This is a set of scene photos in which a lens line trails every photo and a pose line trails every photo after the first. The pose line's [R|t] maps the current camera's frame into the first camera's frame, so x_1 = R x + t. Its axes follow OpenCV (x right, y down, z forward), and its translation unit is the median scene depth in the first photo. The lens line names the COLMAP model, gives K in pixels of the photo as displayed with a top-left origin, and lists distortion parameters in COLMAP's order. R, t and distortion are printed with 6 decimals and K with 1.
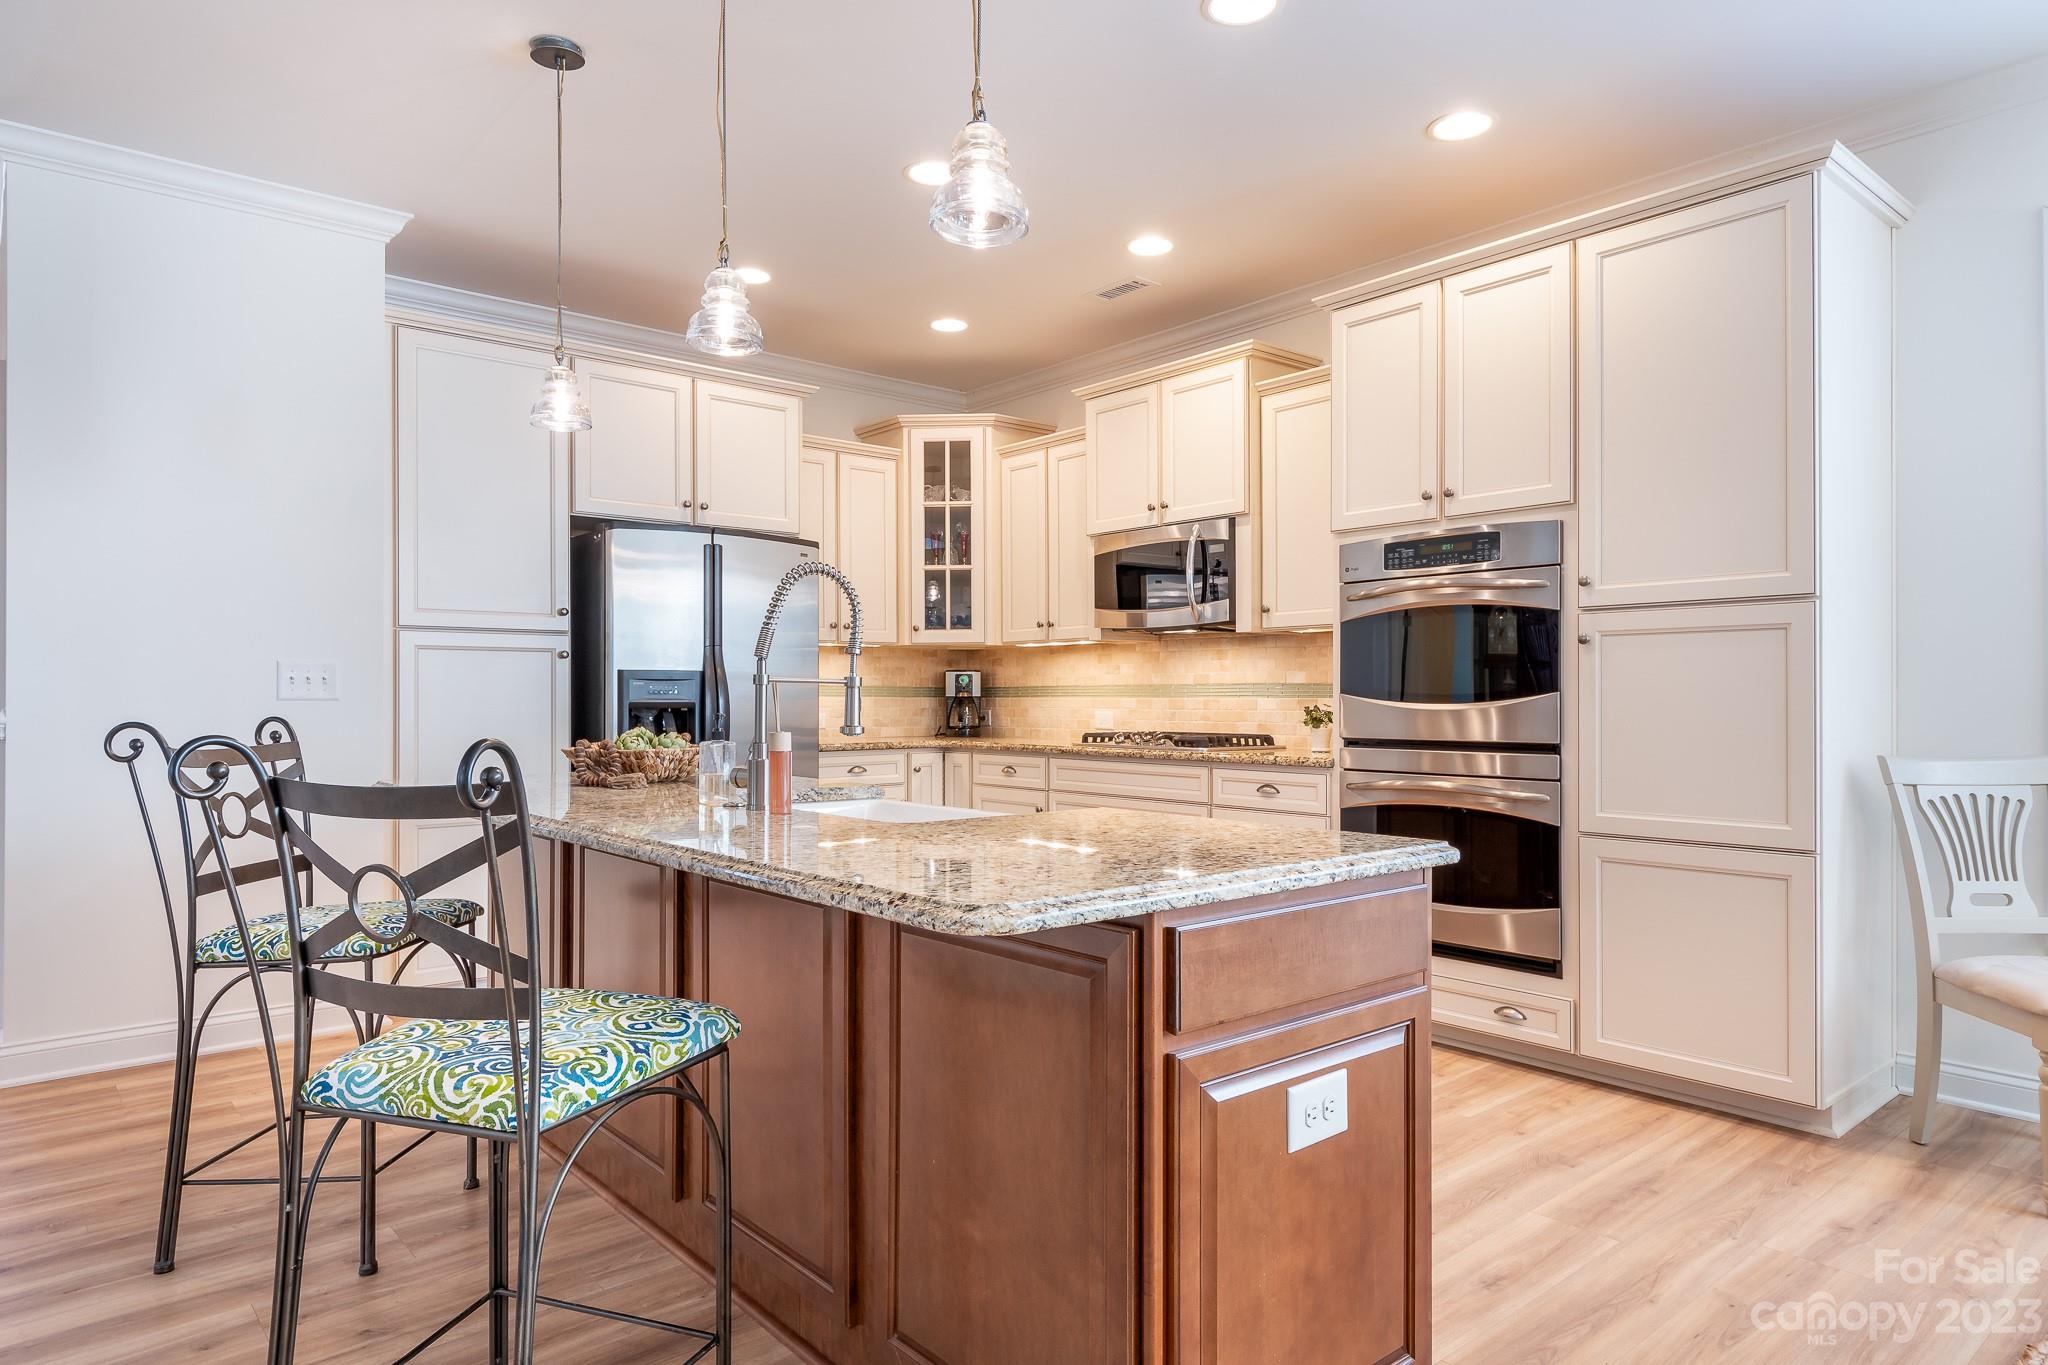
lens RADIAL K [[1226.7, 0, 1029.2], [0, 1226.7, 694.7], [0, 0, 1]] dist [0.006795, -0.004913]
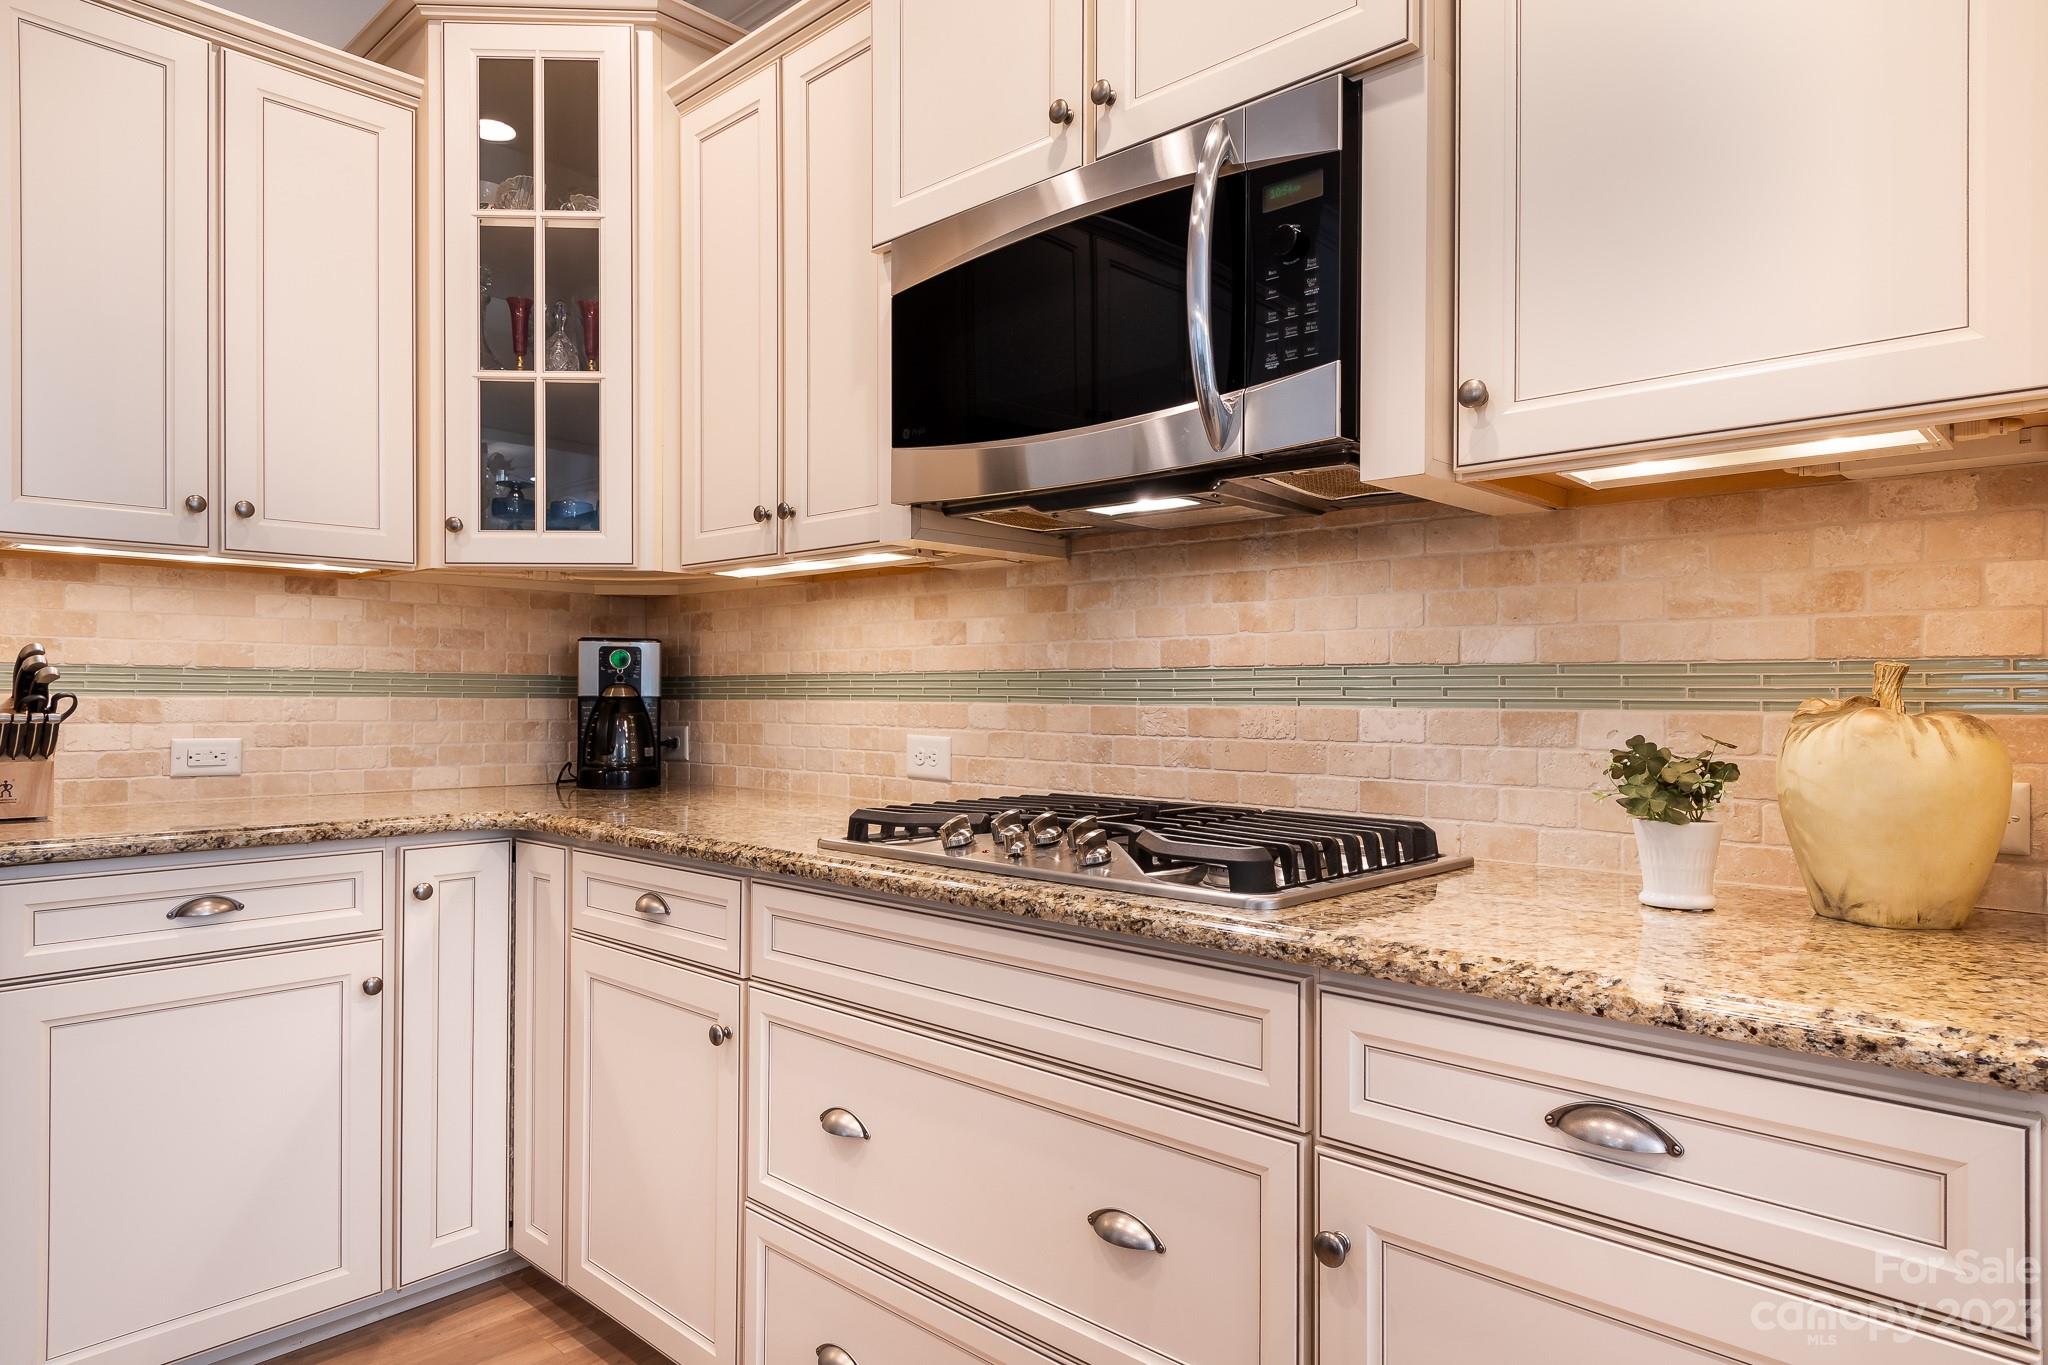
lens RADIAL K [[1226.7, 0, 1039.4], [0, 1226.7, 696.7], [0, 0, 1]] dist [0.006795, -0.004913]
pose [[0.992482, 0.004286, 0.122314, 0.050684], [-0.004737, 0.999983, 0.003393, -0.000889], [-0.122297, -0.003947, 0.992486, 0.623505]]
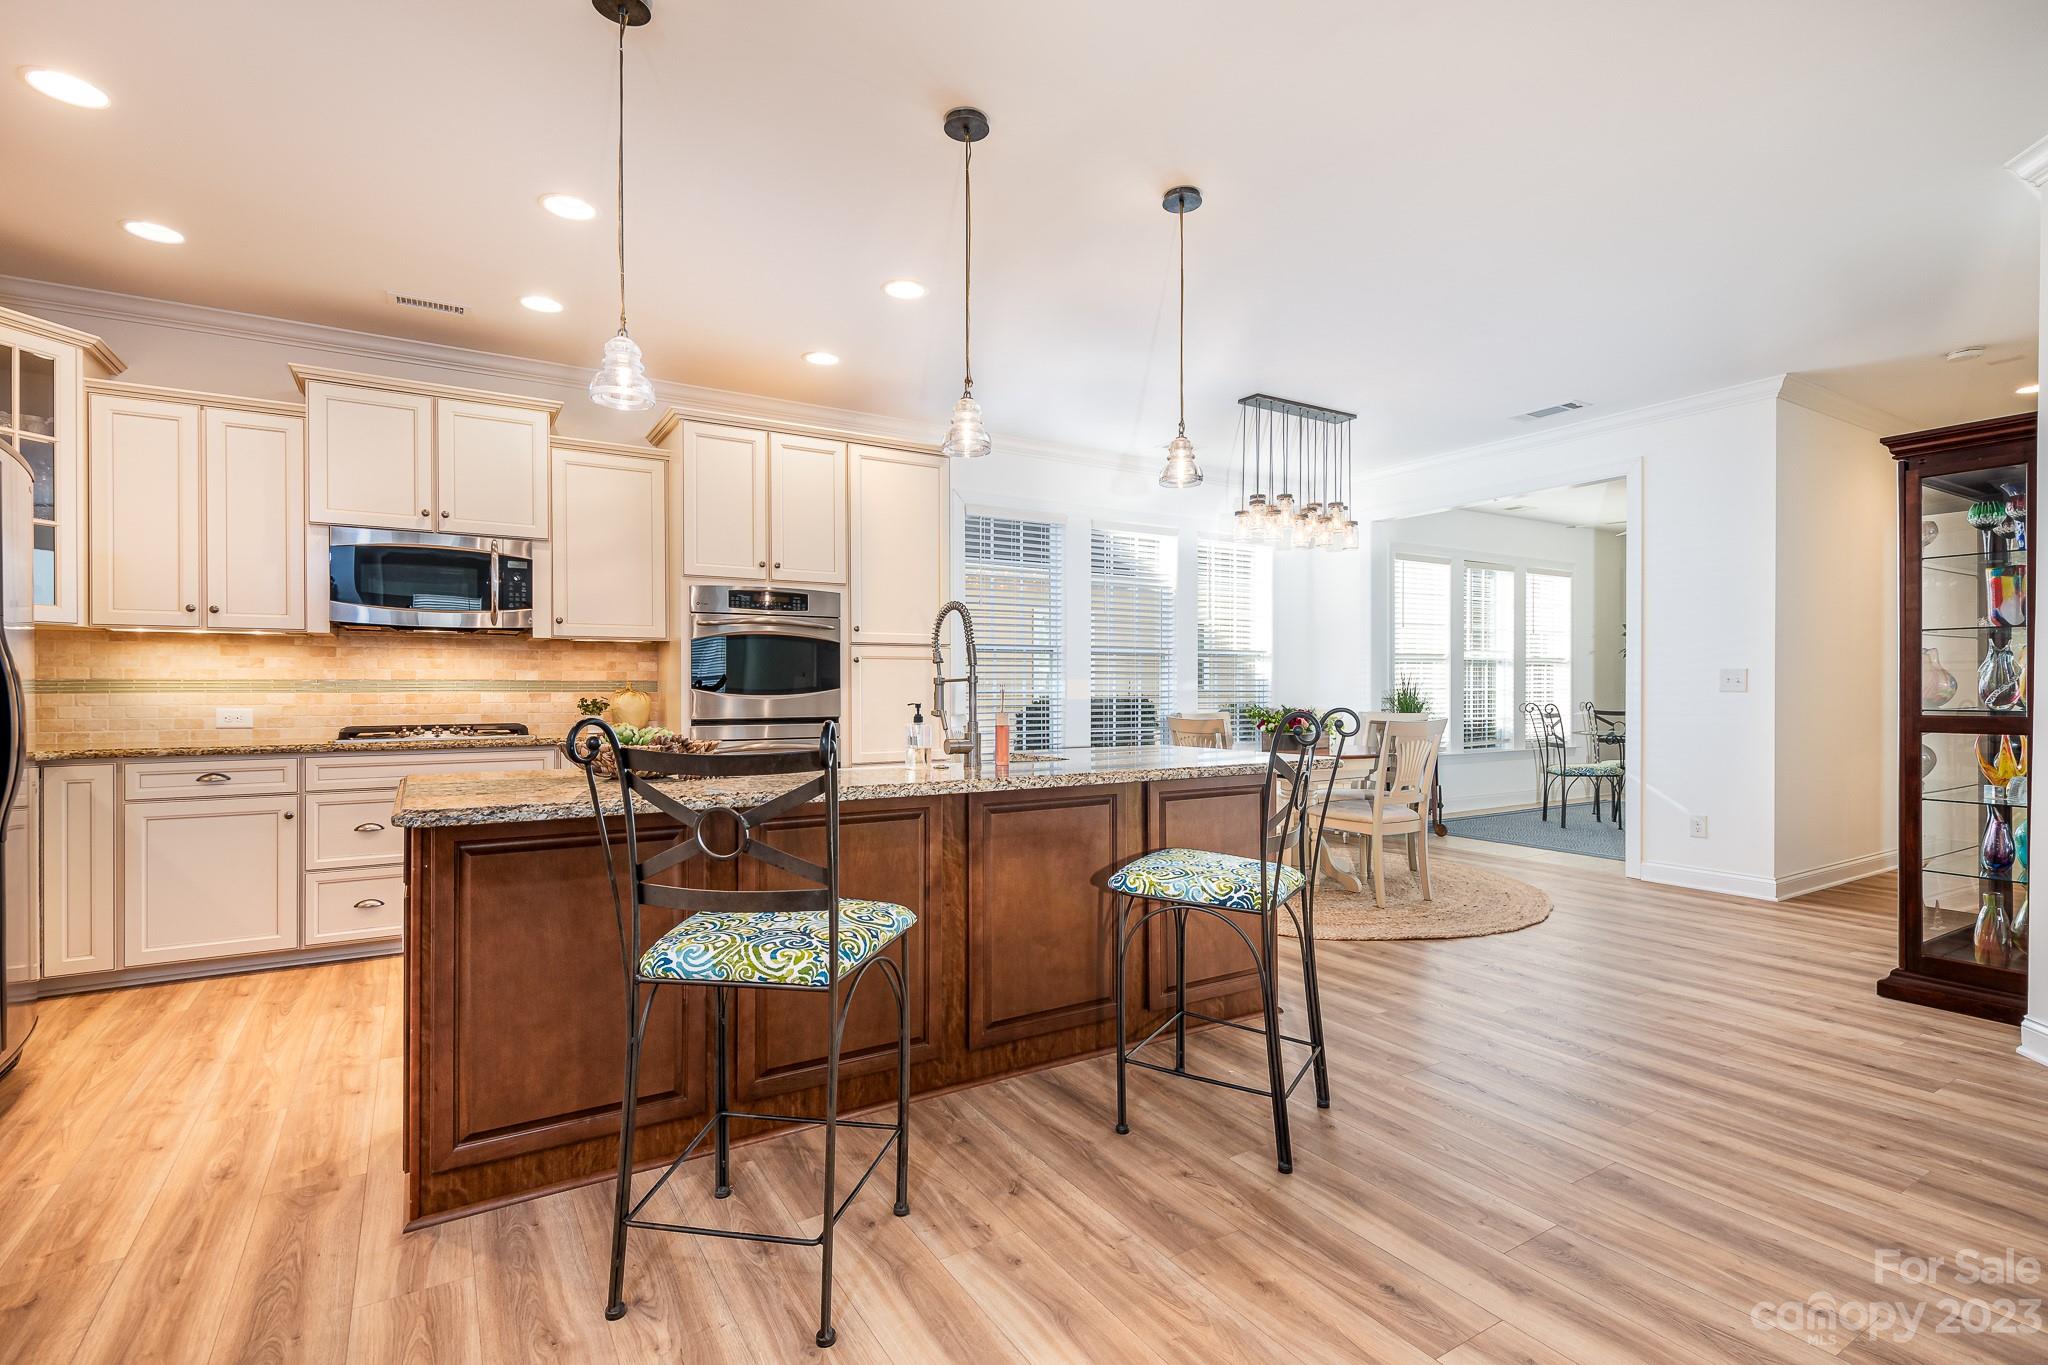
lens RADIAL K [[940.8, 0, 1014.8], [0, 940.8, 691.4], [0, 0, 1]] dist [-0.000799, -0.000756]
pose [[0.153795, -0.003115, 0.988098, -0.574611], [-0.000254, 0.999995, 0.003192, -0.001171], [-0.988103, -0.000742, 0.153794, 0.338408]]
